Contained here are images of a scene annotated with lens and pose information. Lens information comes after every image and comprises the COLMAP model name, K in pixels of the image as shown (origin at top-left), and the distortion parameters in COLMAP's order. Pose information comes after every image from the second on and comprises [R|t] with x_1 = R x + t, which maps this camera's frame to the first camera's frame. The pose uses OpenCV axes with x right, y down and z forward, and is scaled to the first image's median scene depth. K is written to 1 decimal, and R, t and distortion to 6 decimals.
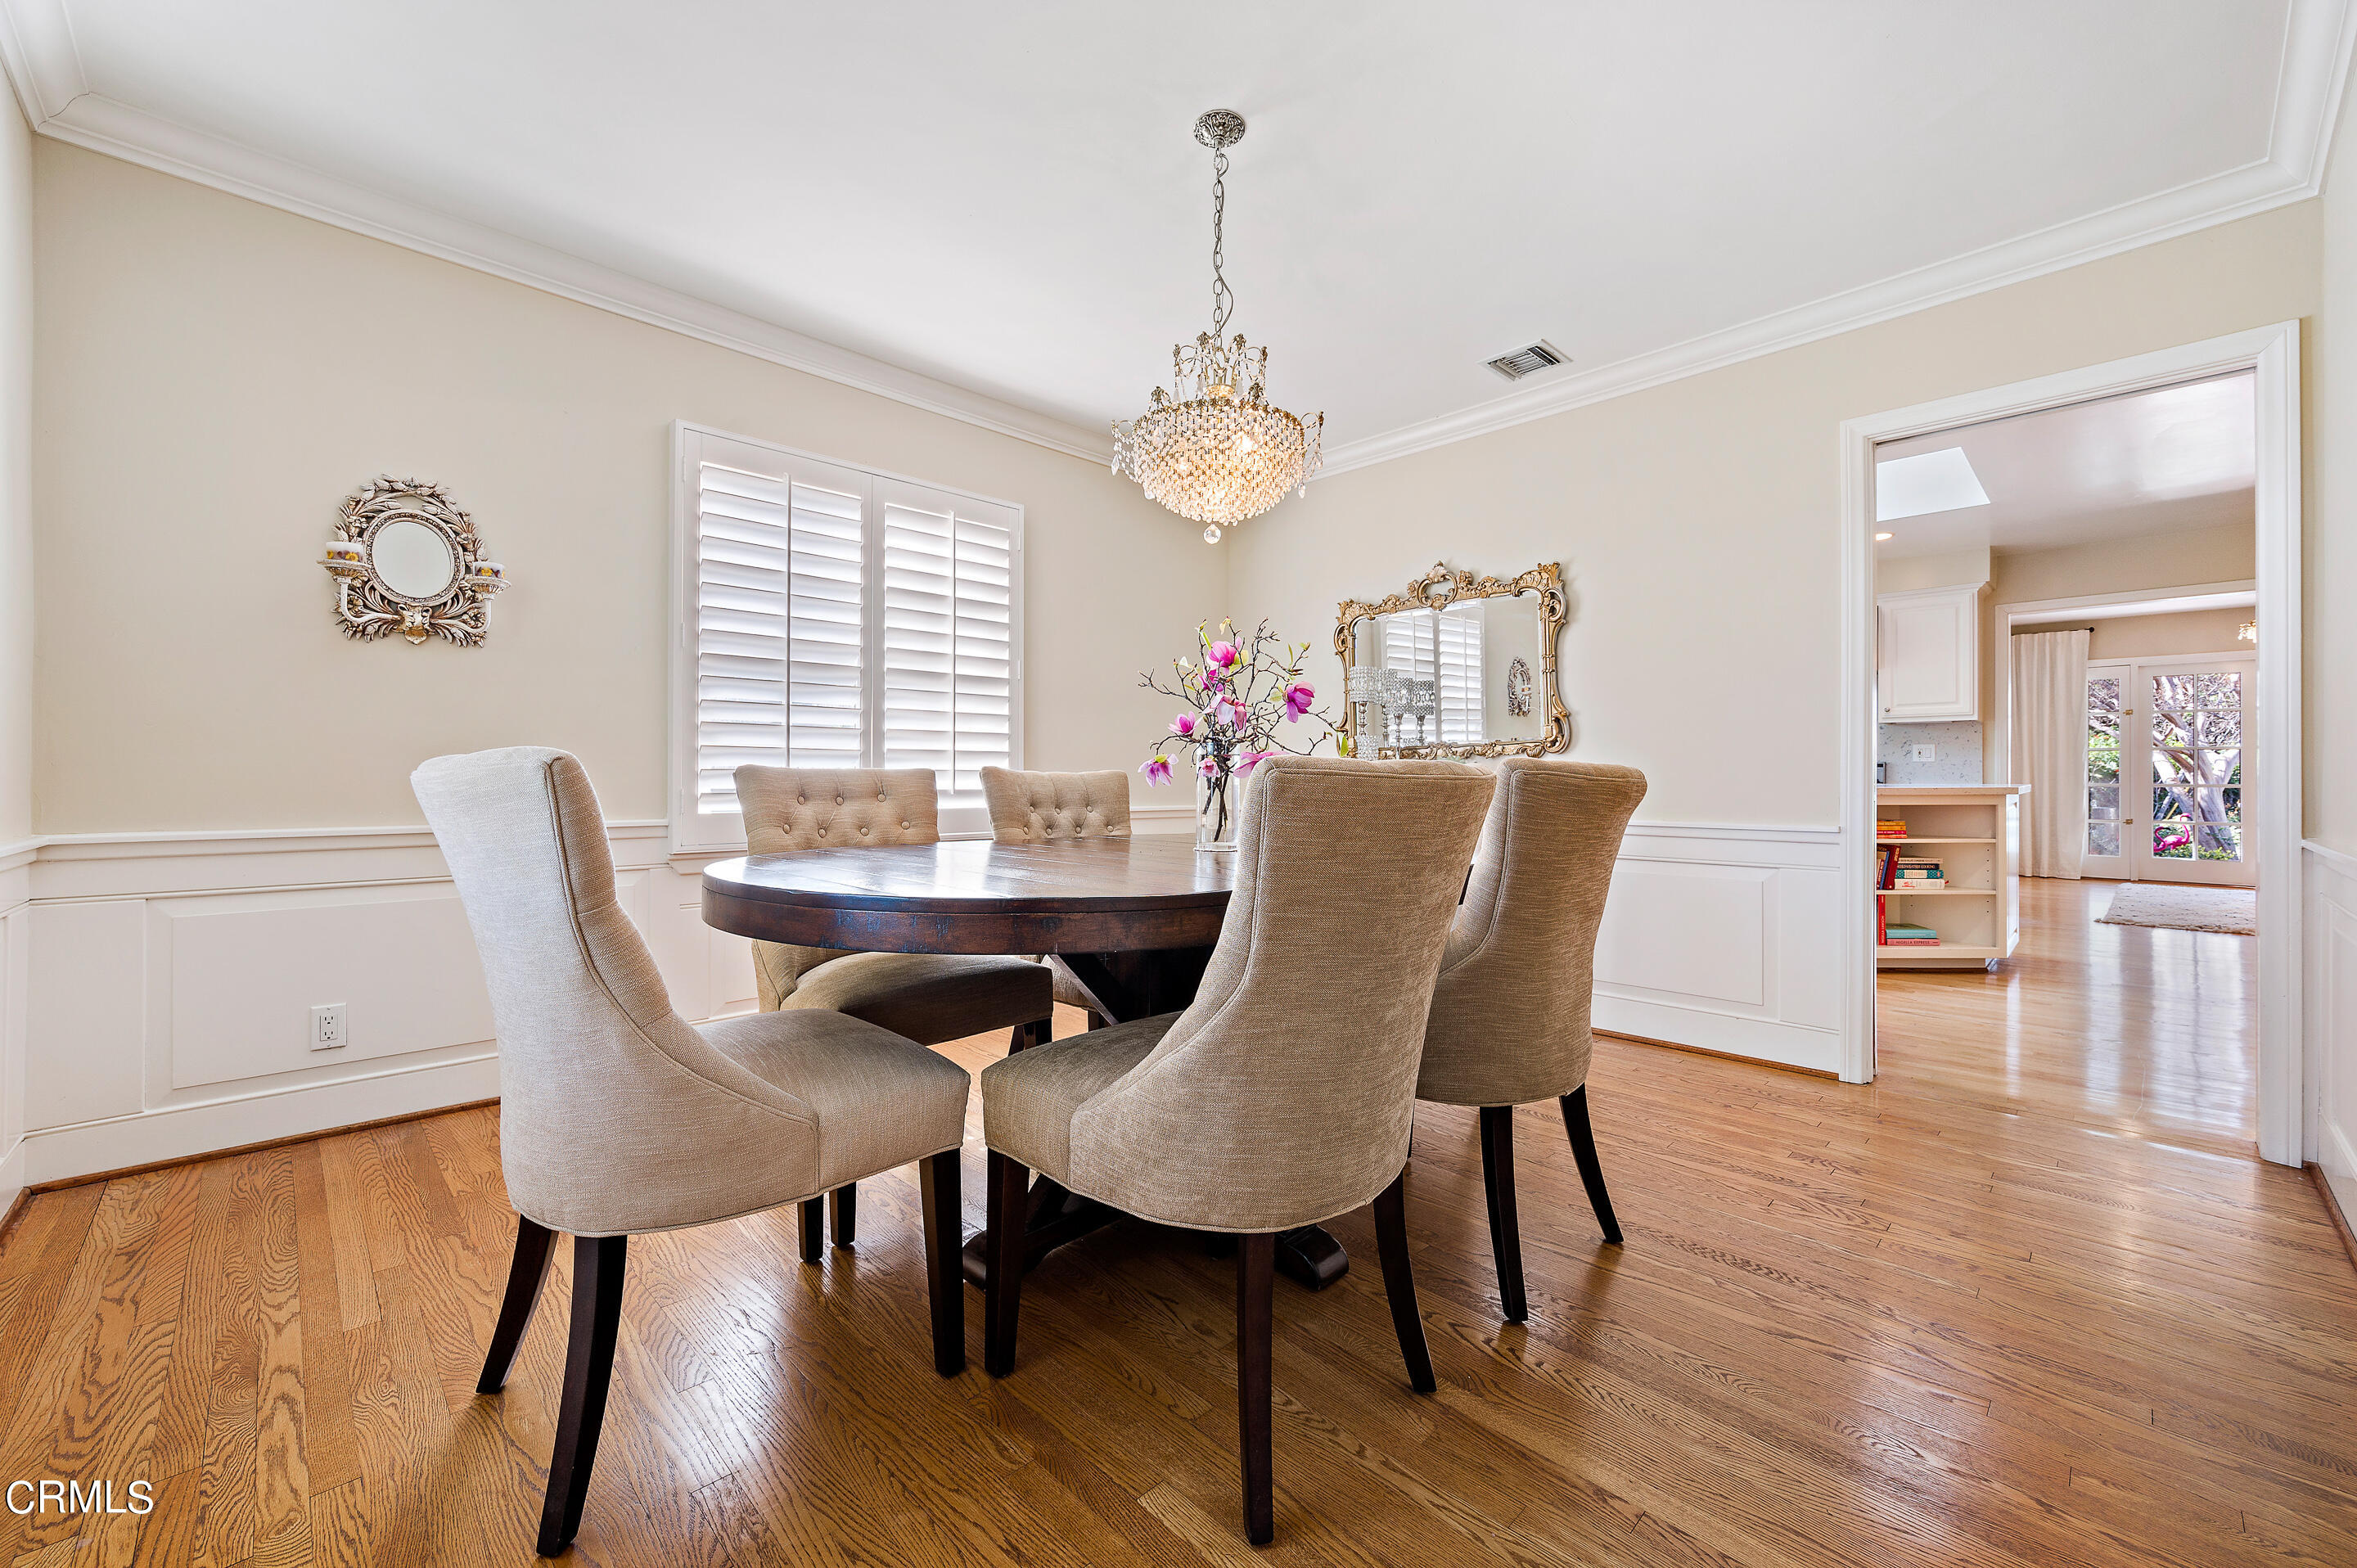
lens RADIAL K [[939.6, 0, 1179.6], [0, 939.6, 783.7], [0, 0, 1]] dist [-0.000794, -0.000013]
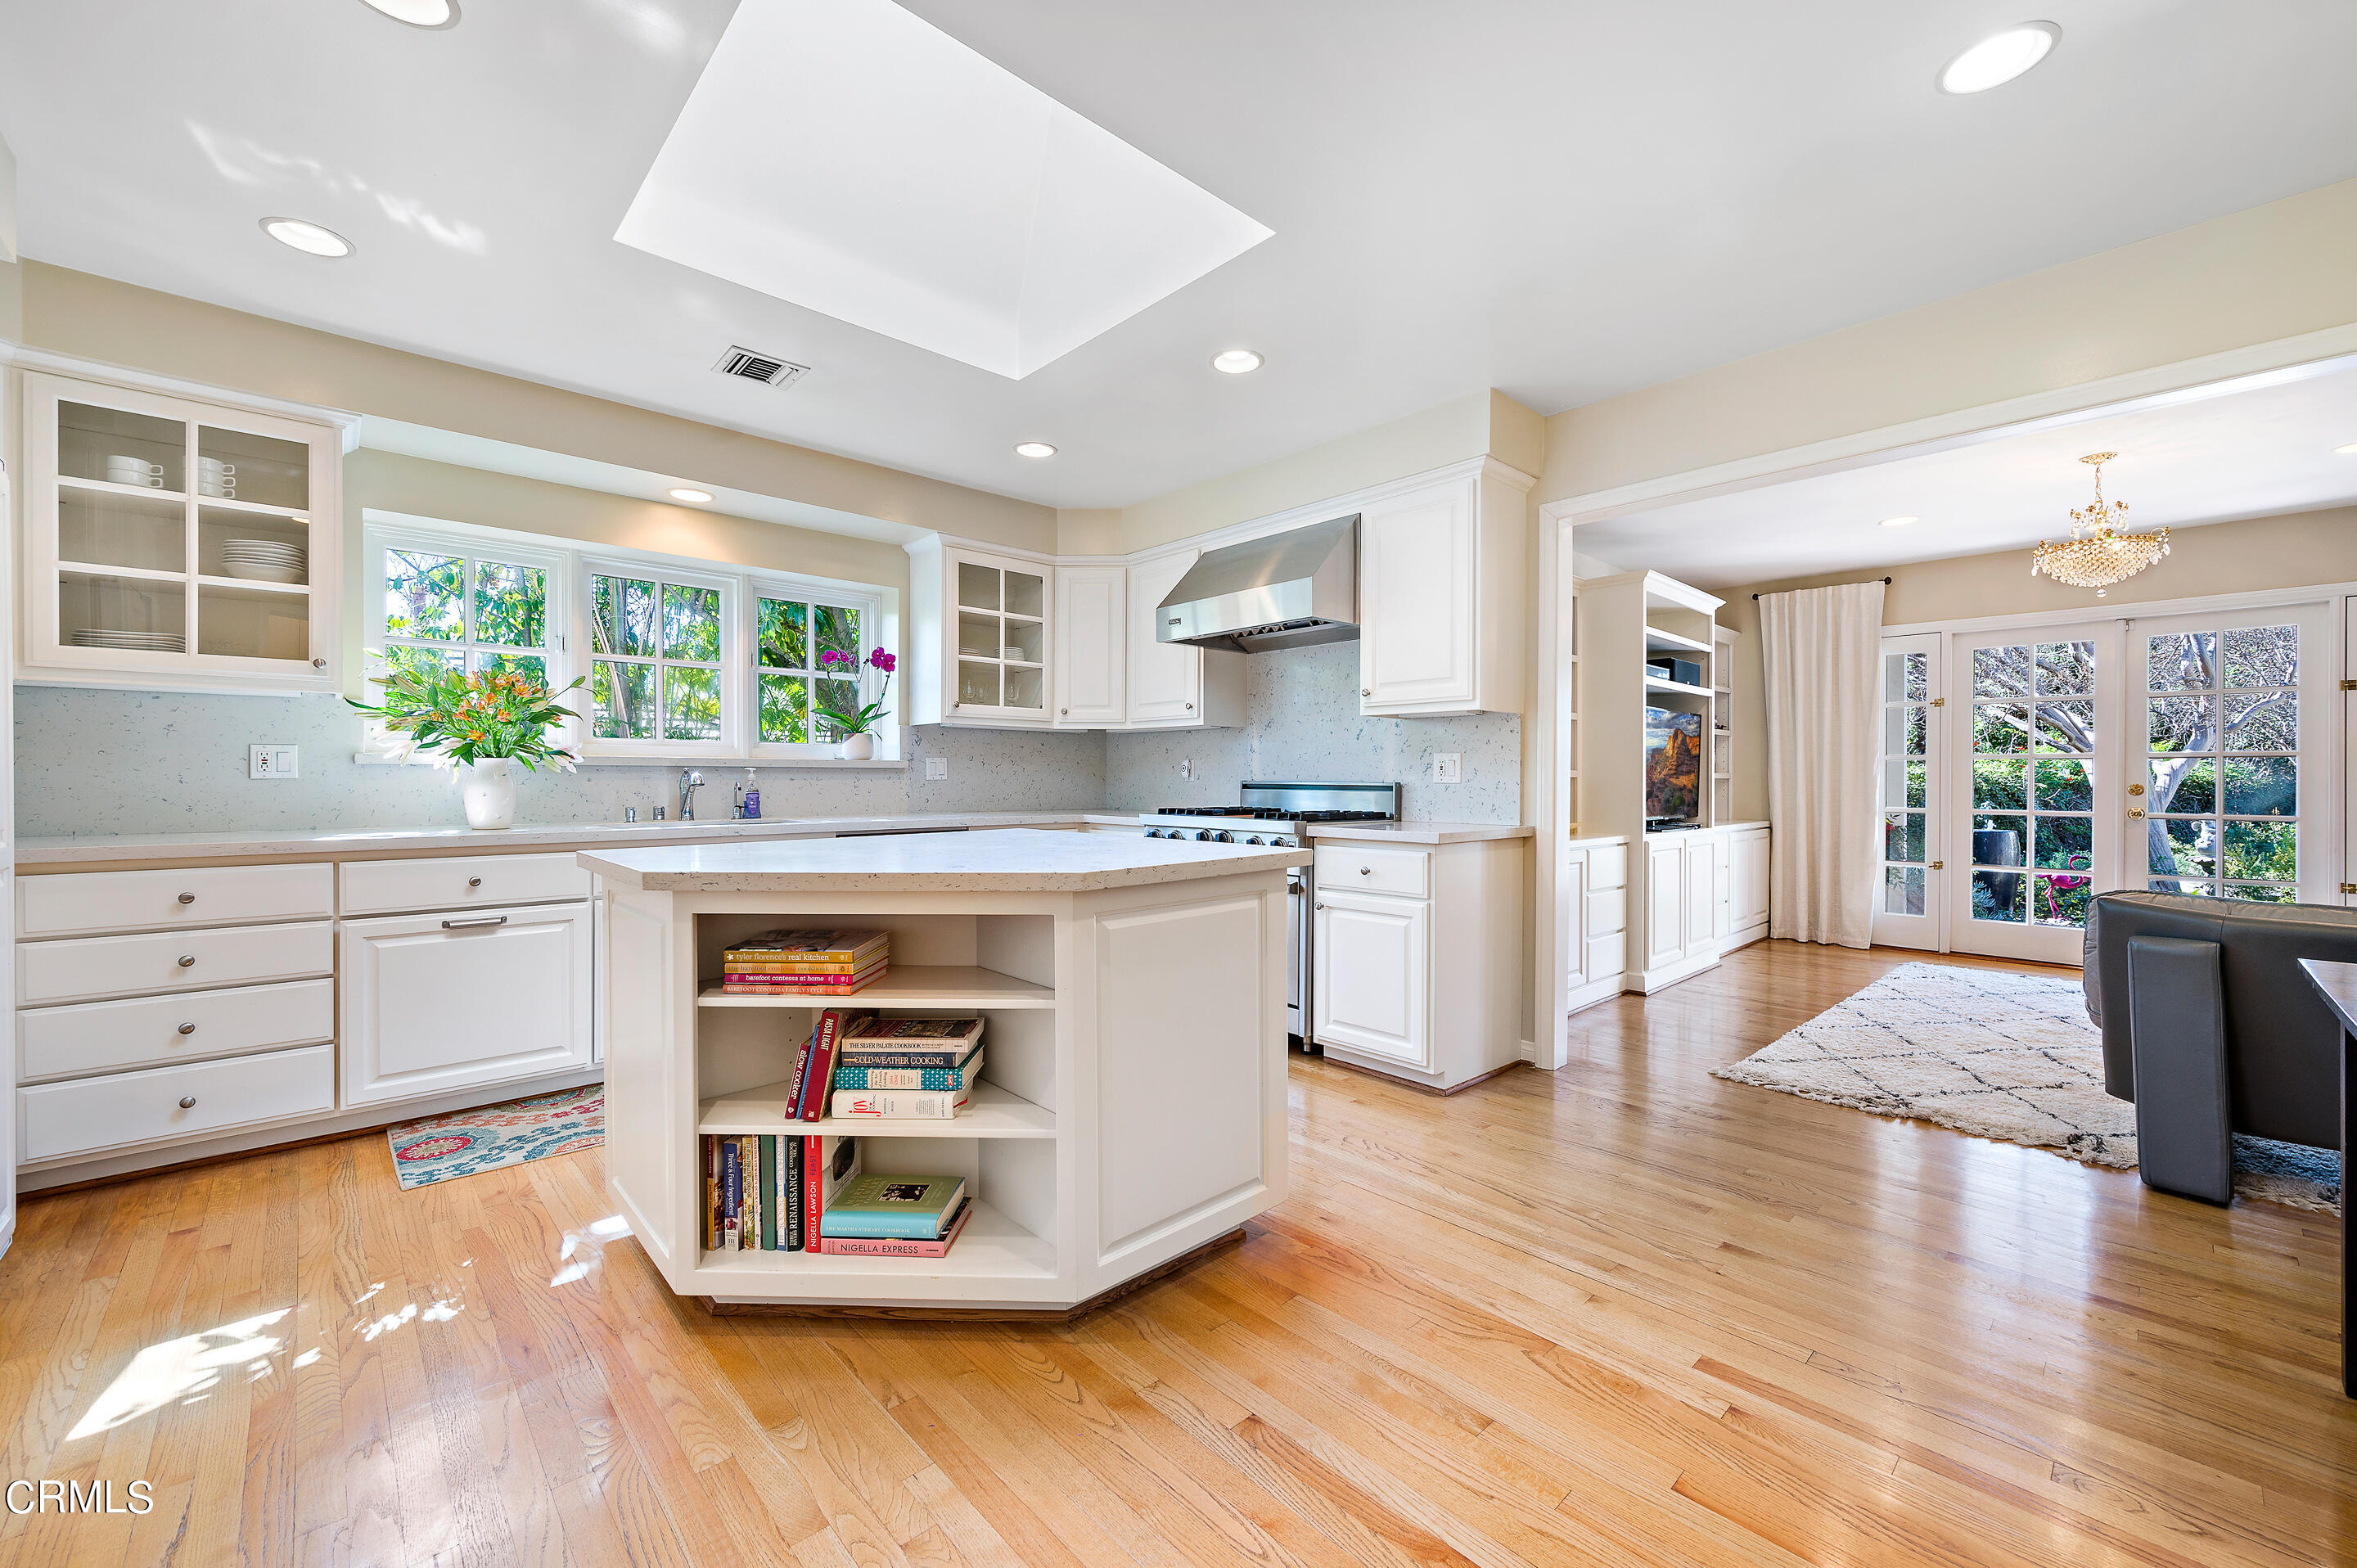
lens RADIAL K [[939.6, 0, 1175.2], [0, 939.6, 783.5], [0, 0, 1]] dist [-0.000794, -0.000013]
pose [[0.999545, 0.007432, -0.029224, 0.483725], [-0.007235, 0.999951, 0.006812, -0.019486], [0.029273, -0.006598, 0.999550, 0.312781]]
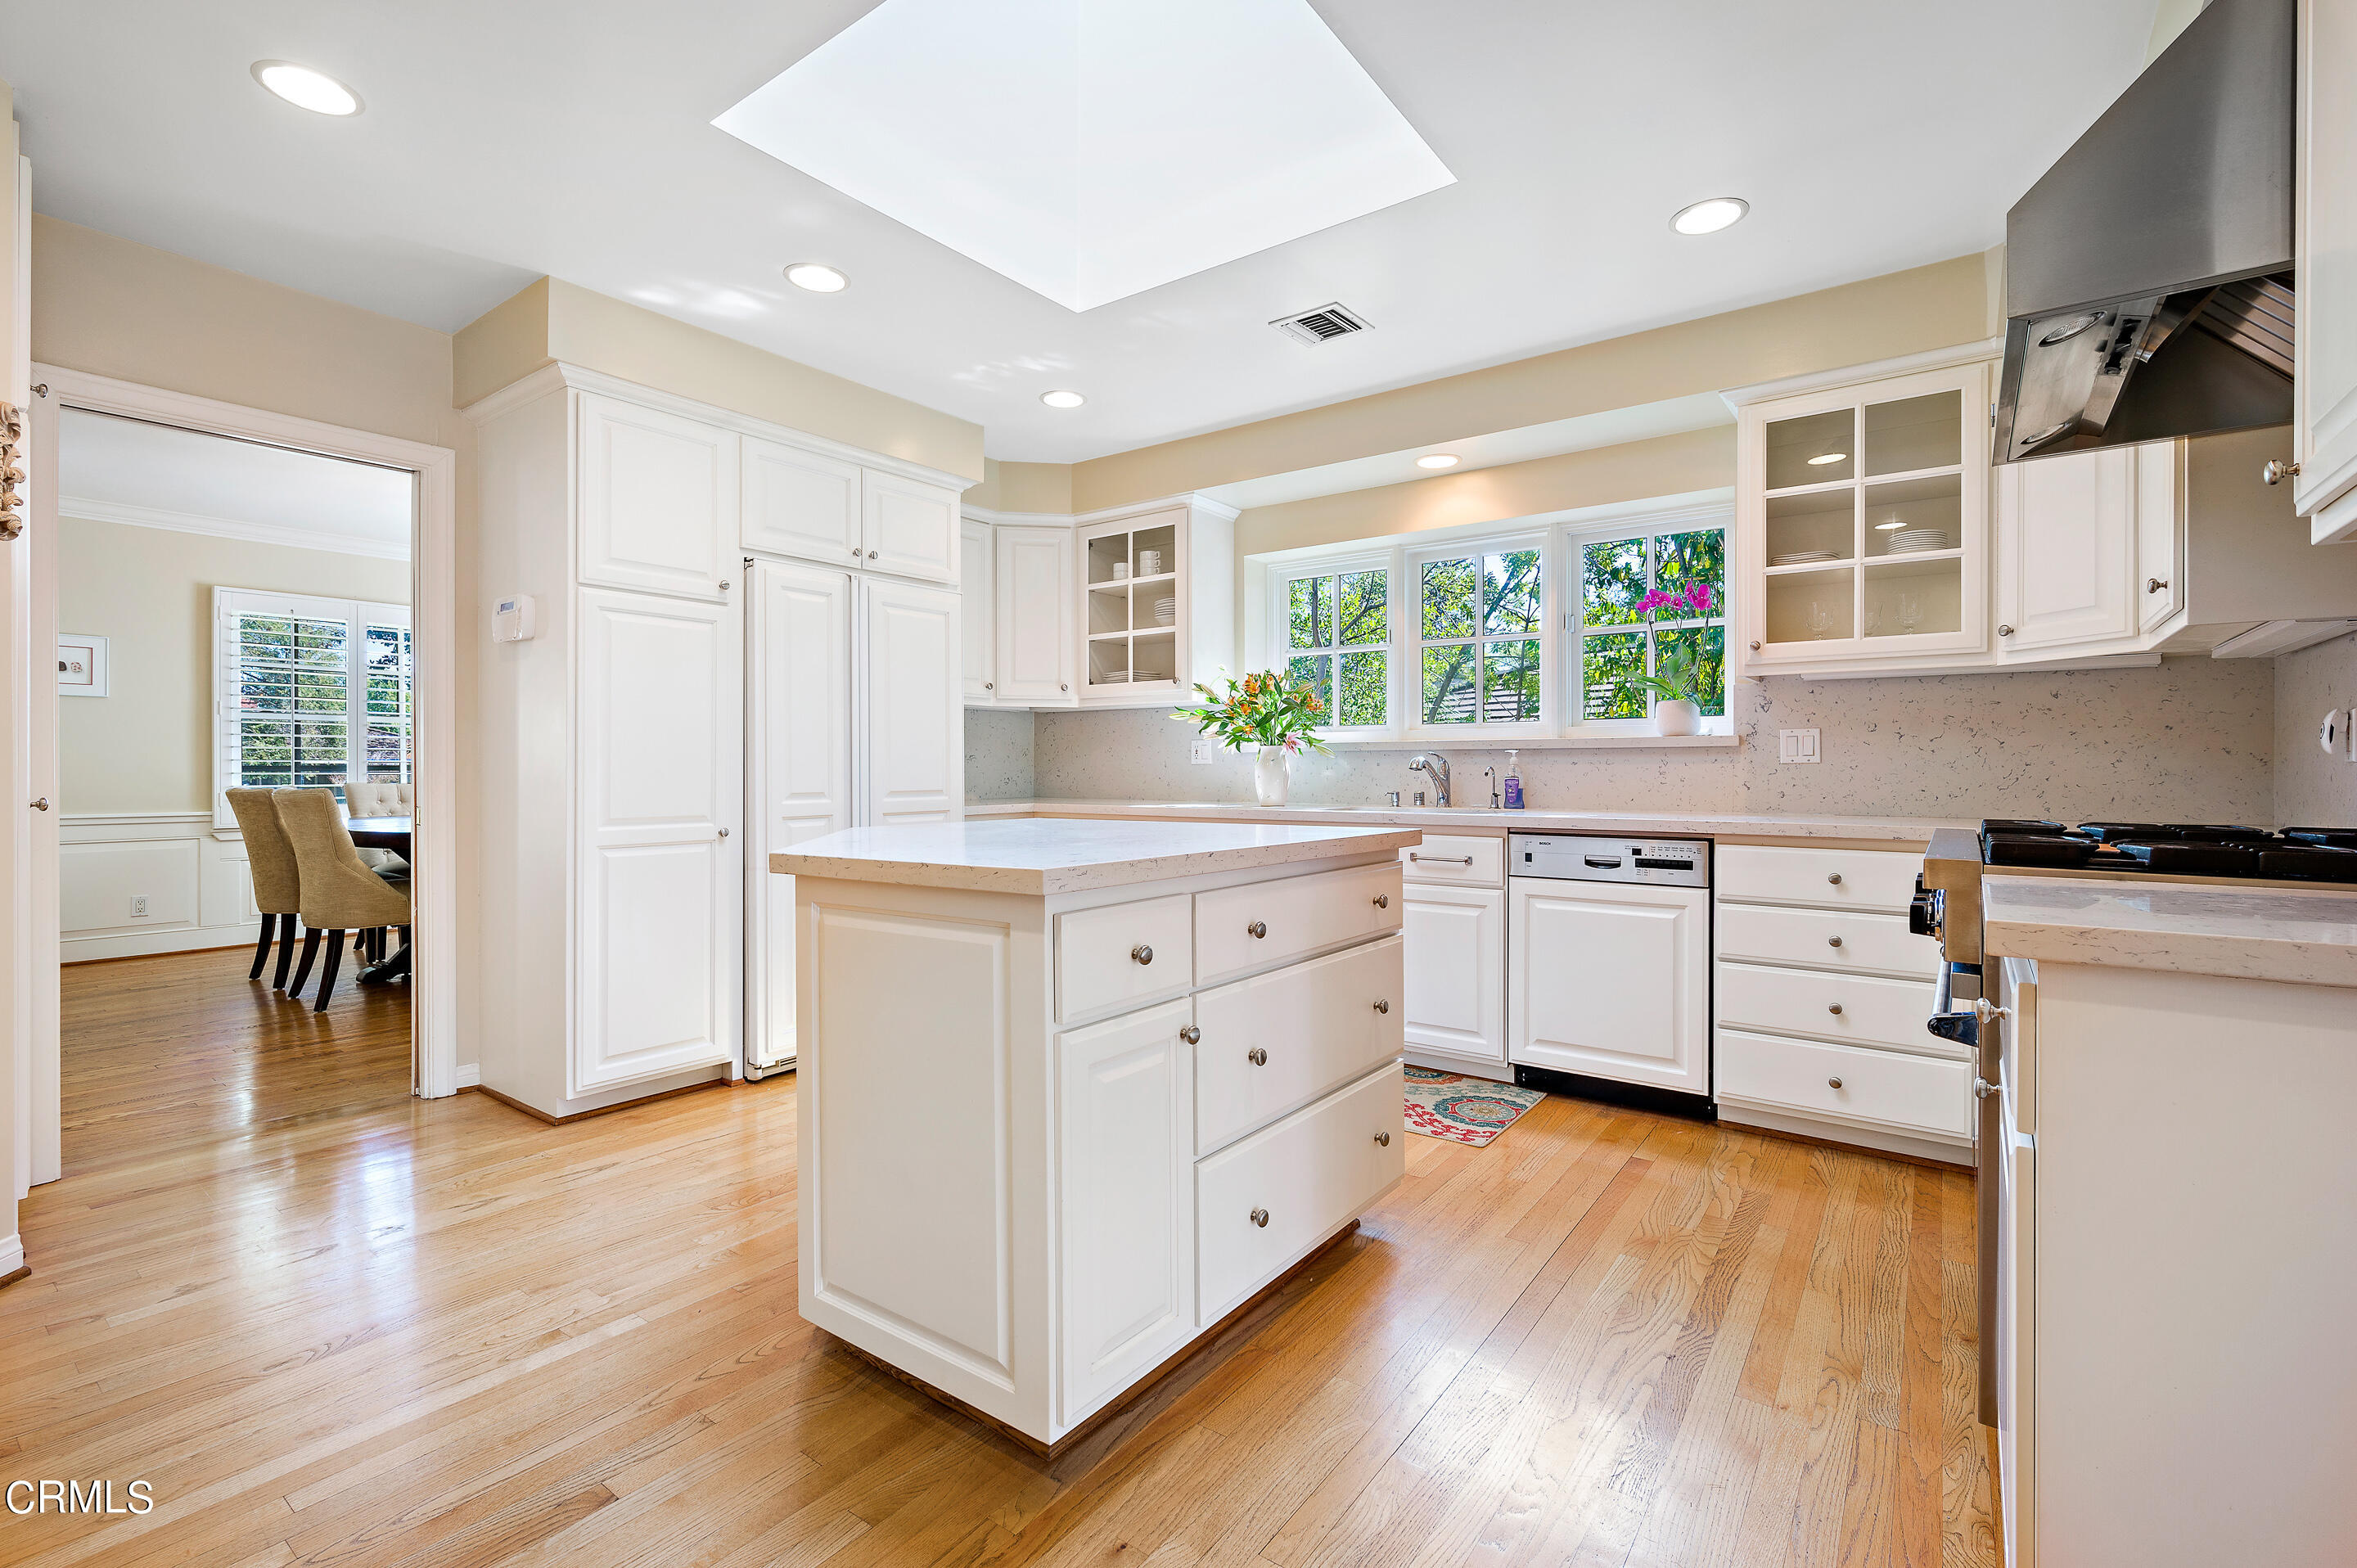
lens RADIAL K [[1042.9, 0, 1174.6], [0, 1042.9, 770.2], [0, 0, 1]] dist [0.000220, -0.000075]
pose [[0.153193, 0.007598, -0.988167, 0.726656], [0.000585, 0.999970, 0.007780, -0.016993], [0.988196, -0.001769, 0.153184, 0.620441]]
